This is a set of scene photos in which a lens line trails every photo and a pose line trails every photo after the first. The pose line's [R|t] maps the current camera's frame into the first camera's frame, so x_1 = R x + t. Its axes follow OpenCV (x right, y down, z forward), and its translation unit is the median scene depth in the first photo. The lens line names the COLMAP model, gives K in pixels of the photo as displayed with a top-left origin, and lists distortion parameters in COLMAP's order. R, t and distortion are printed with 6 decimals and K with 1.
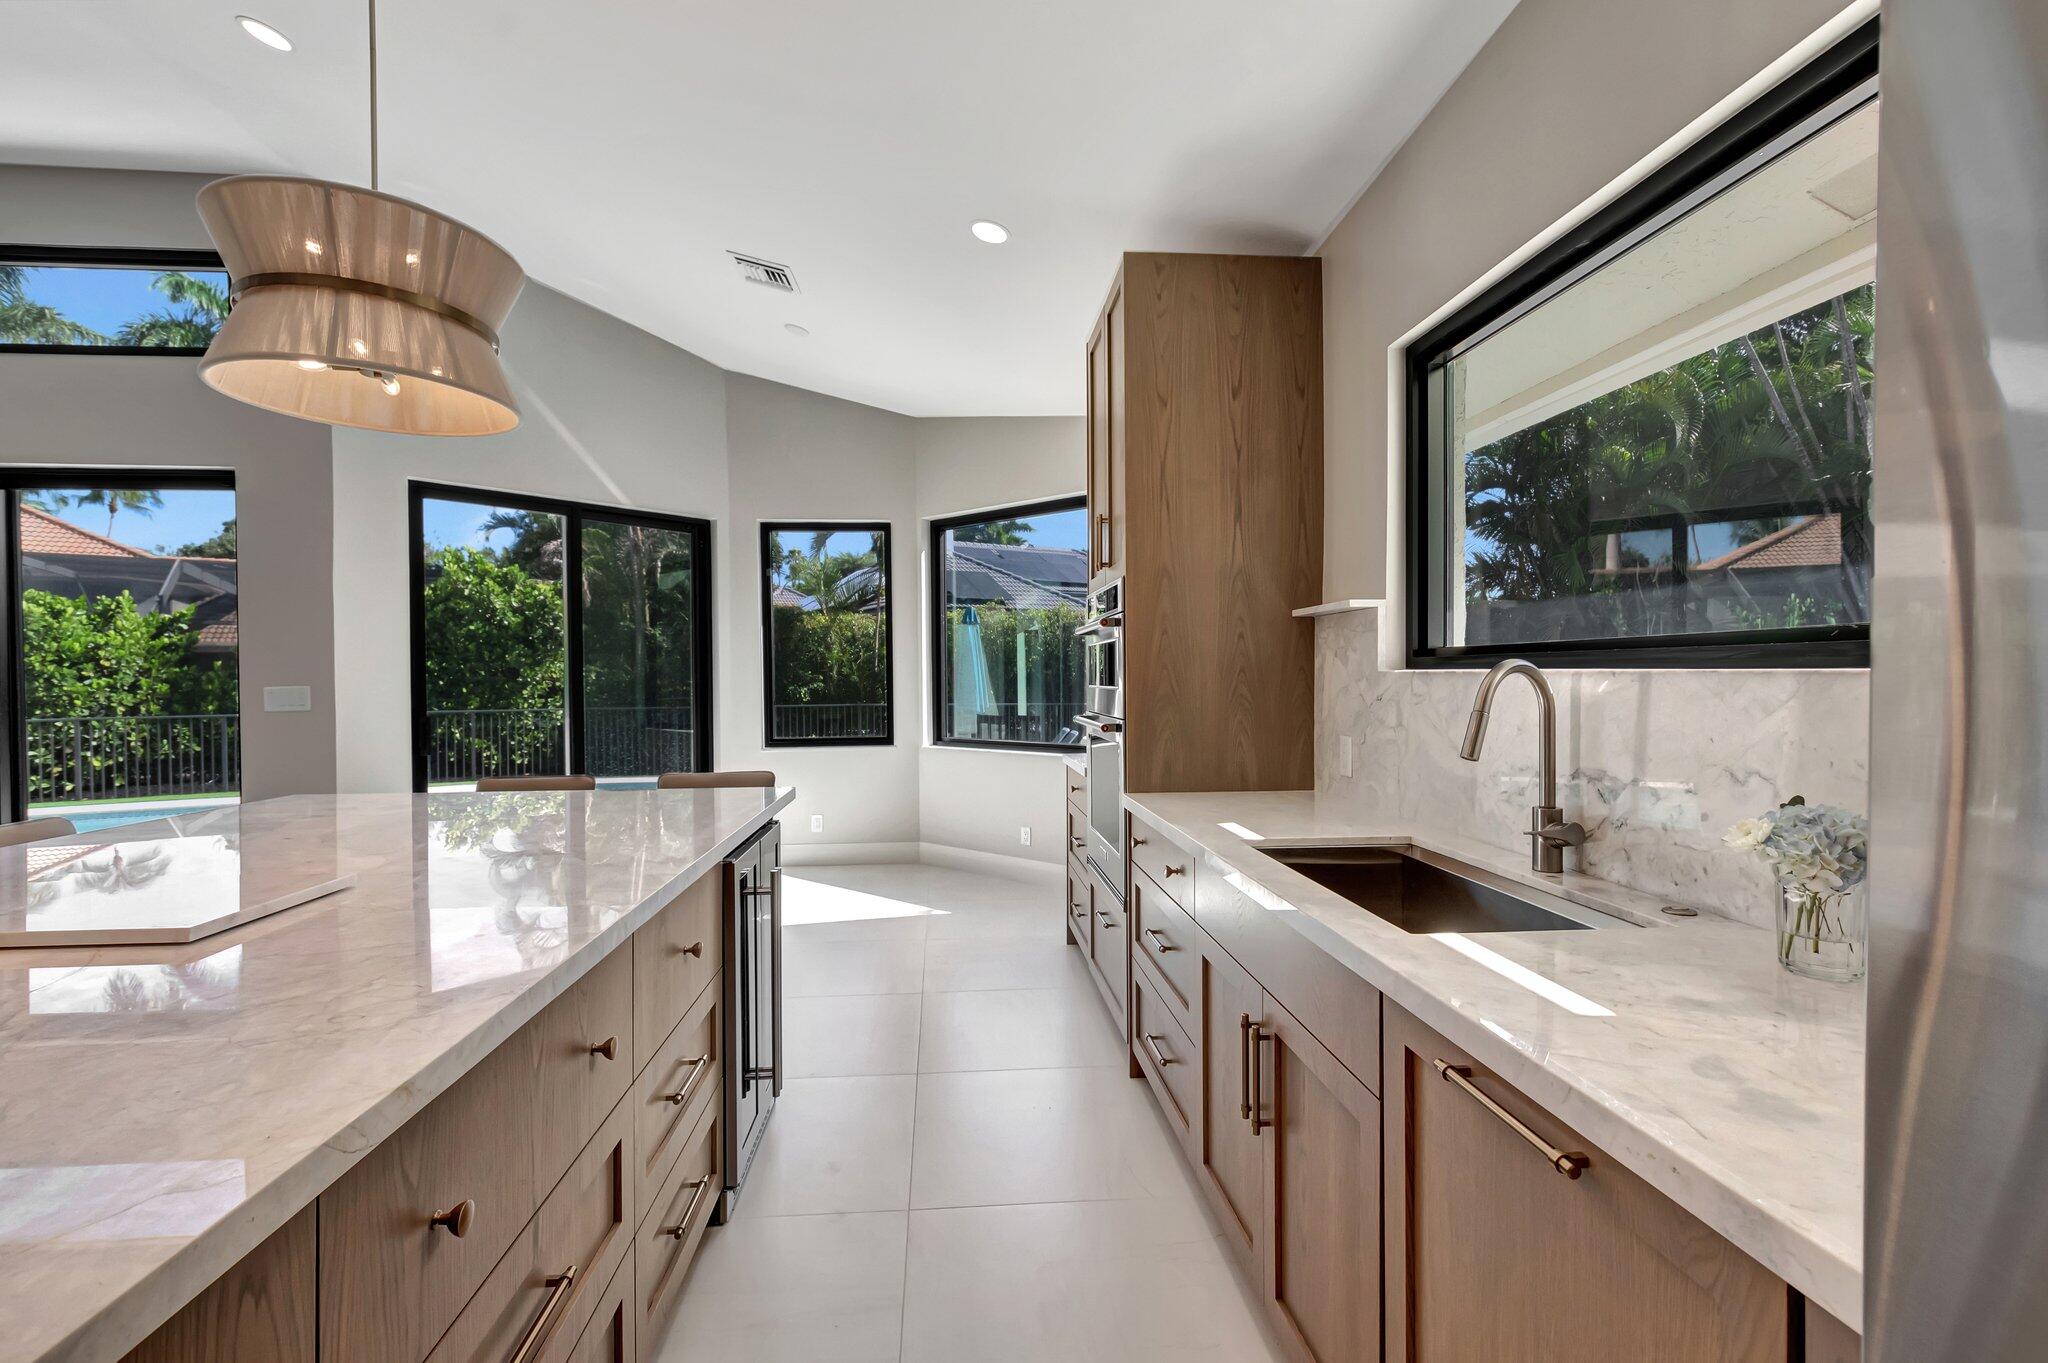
lens RADIAL K [[894.6, 0, 1028.7], [0, 894.6, 689.8], [0, 0, 1]] dist [0.007424, 0.000057]
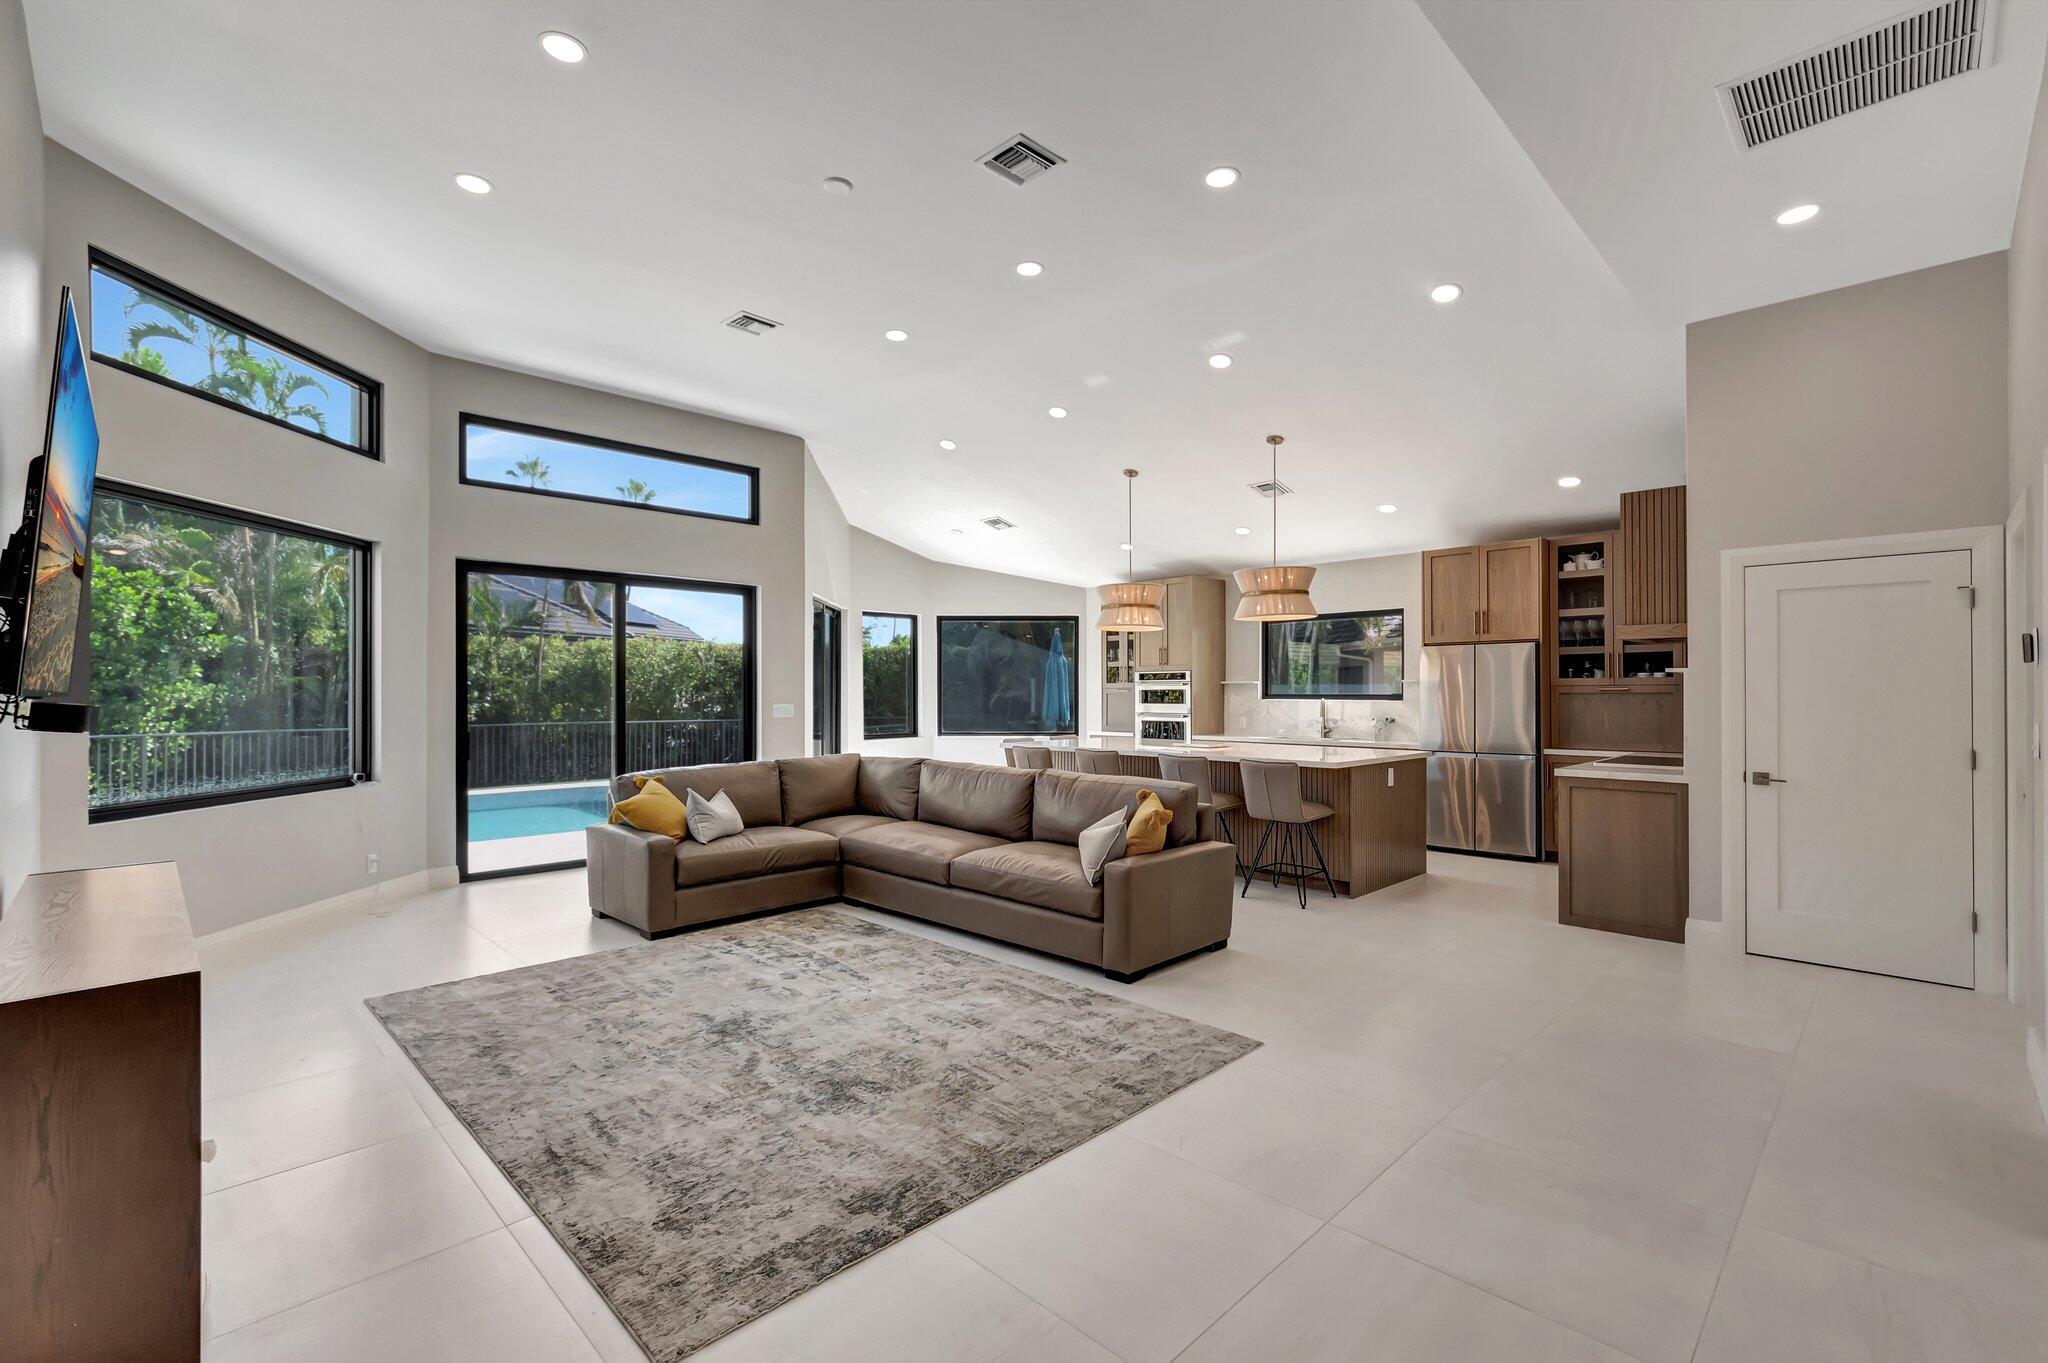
lens RADIAL K [[894.6, 0, 1028.7], [0, 894.6, 689.8], [0, 0, 1]] dist [0.007424, 0.000057]
pose [[0.784163, 0.004930, 0.620535, -2.637037], [0.006995, 0.999835, -0.016783, -0.005536], [-0.620516, 0.017501, 0.783999, -1.342807]]
